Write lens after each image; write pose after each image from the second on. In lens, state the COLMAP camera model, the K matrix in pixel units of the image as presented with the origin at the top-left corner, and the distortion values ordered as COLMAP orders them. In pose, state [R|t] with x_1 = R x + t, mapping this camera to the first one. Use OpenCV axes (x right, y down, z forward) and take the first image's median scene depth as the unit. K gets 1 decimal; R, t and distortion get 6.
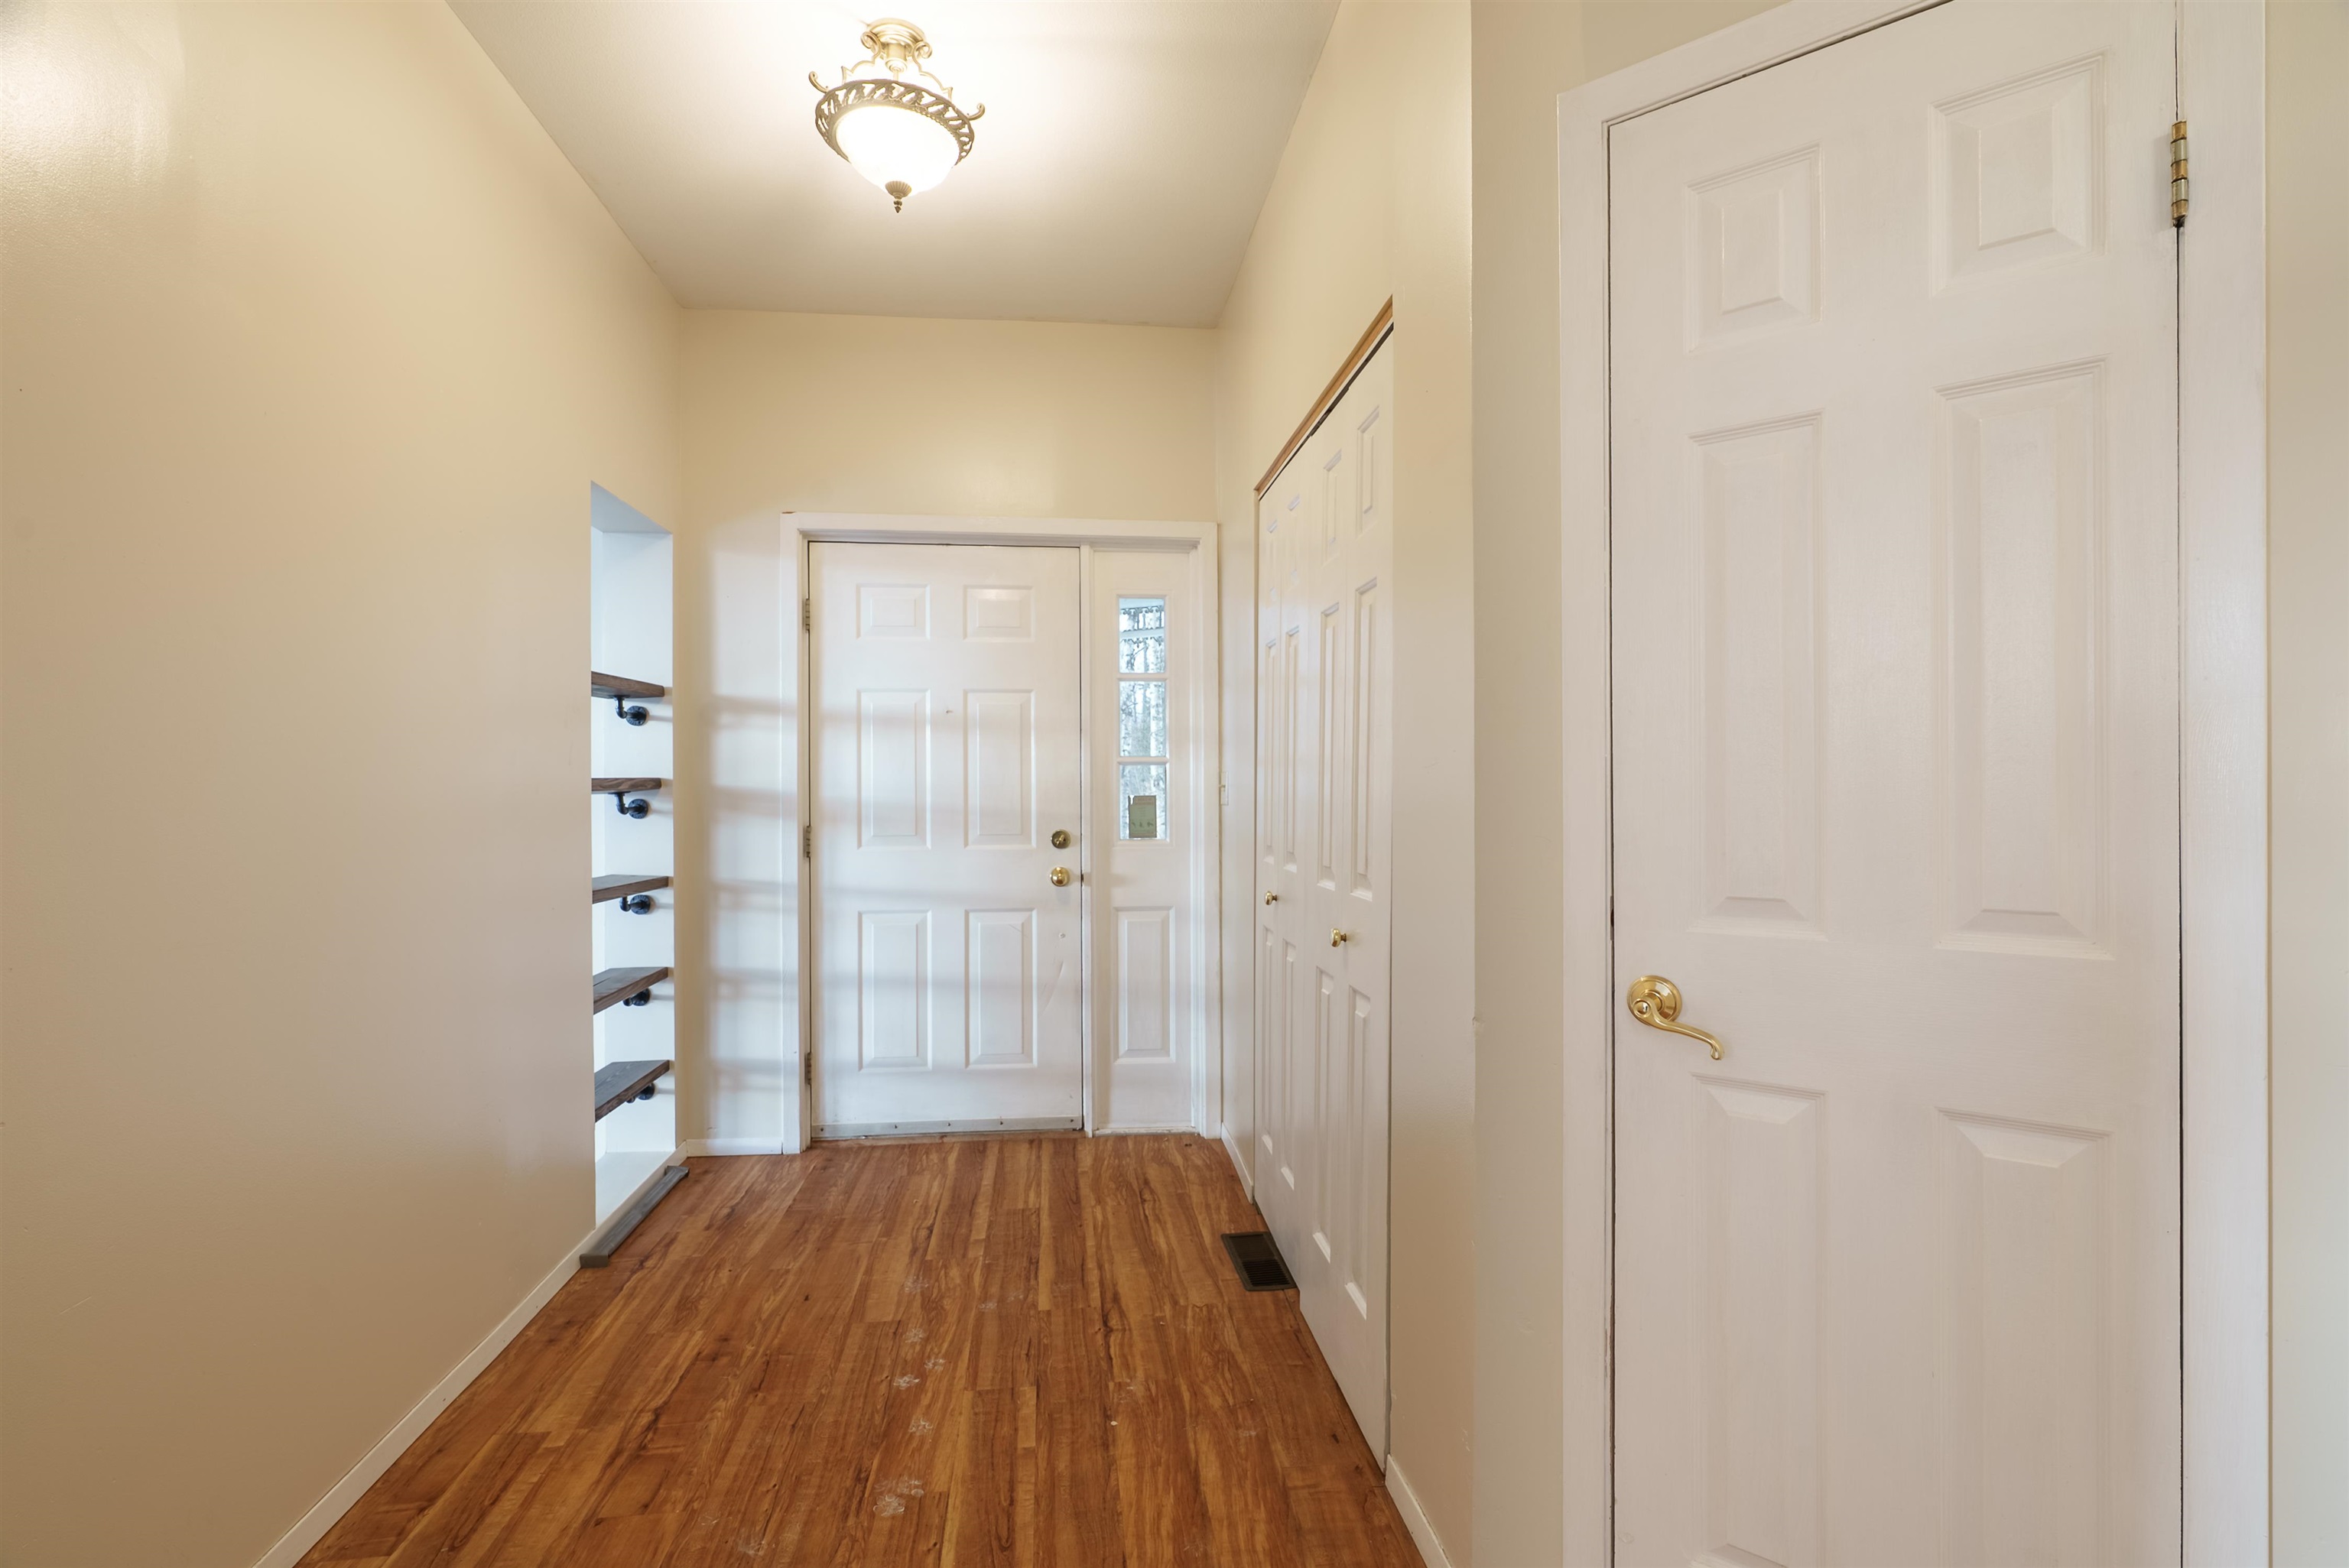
lens RADIAL K [[1072.1, 0, 1173.9], [0, 1072.1, 786.1], [0, 0, 1]] dist [-0.001512, -0.000516]
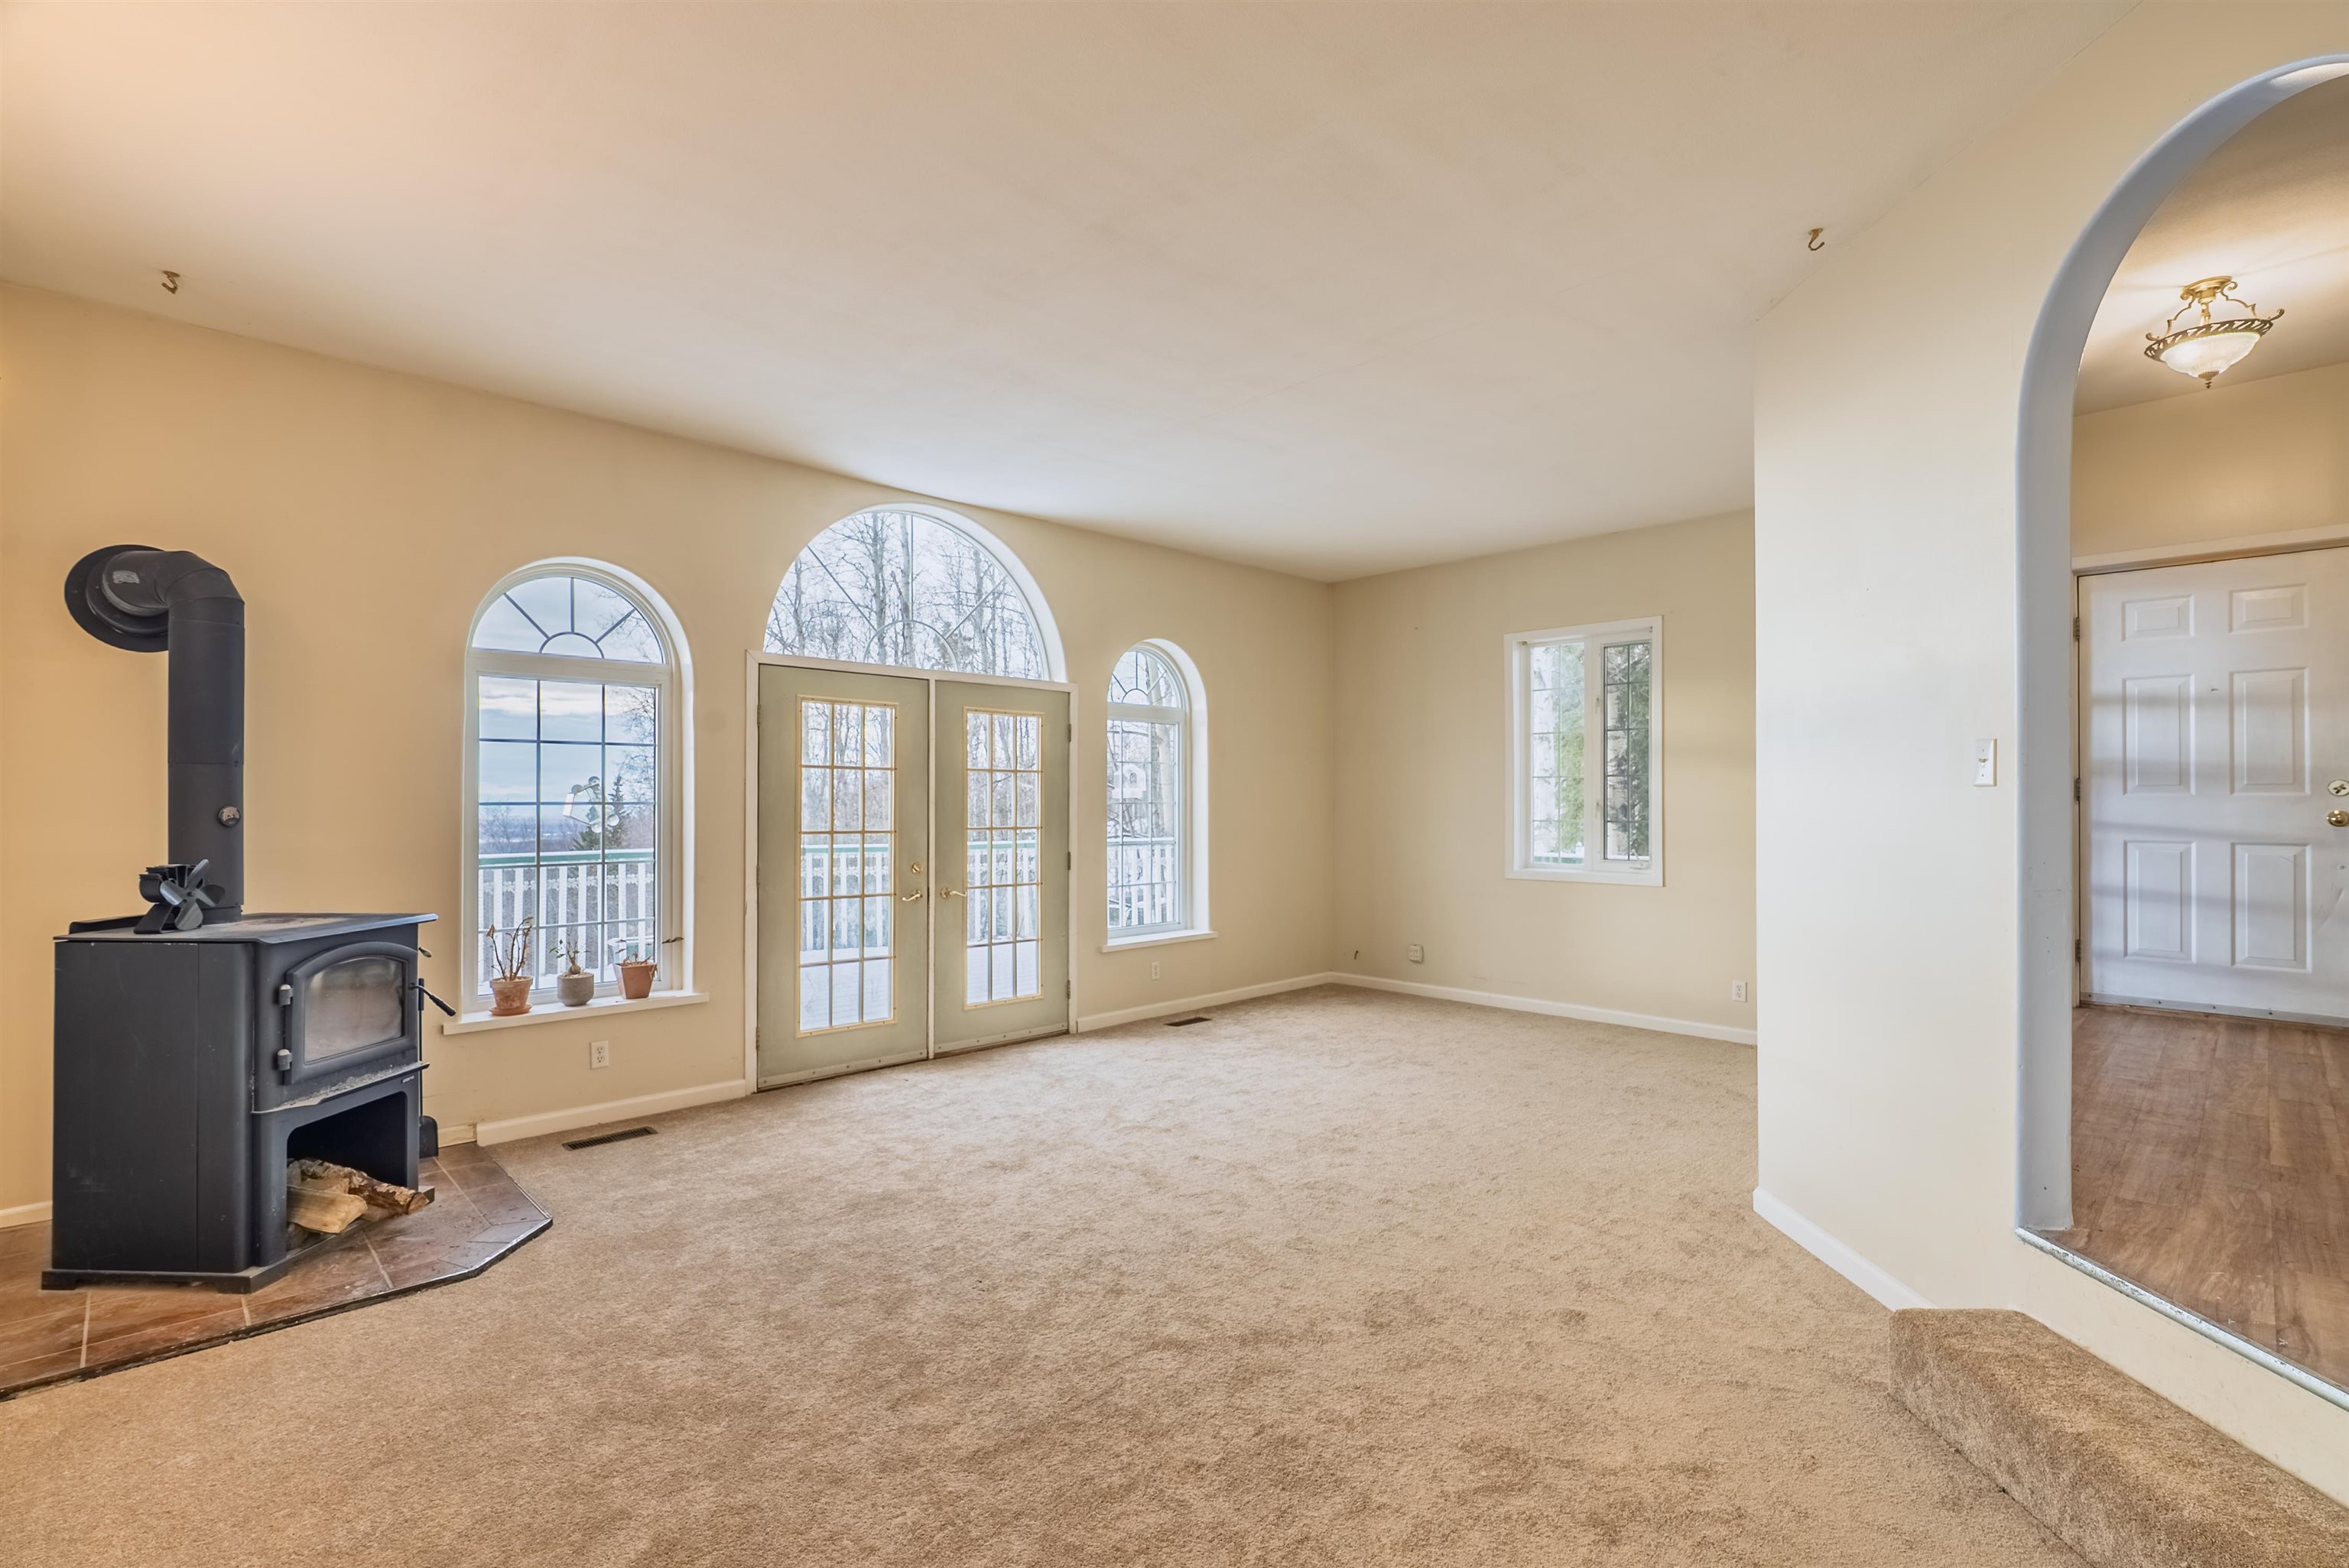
lens RADIAL K [[1072.1, 0, 1176.7], [0, 1072.1, 789.9], [0, 0, 1]] dist [-0.001512, -0.000516]
pose [[0.612992, -0.000106, -0.790089, 0.044356], [-0.002777, 0.999994, -0.002288, 0.057947], [0.790084, 0.003597, 0.612988, -0.790825]]
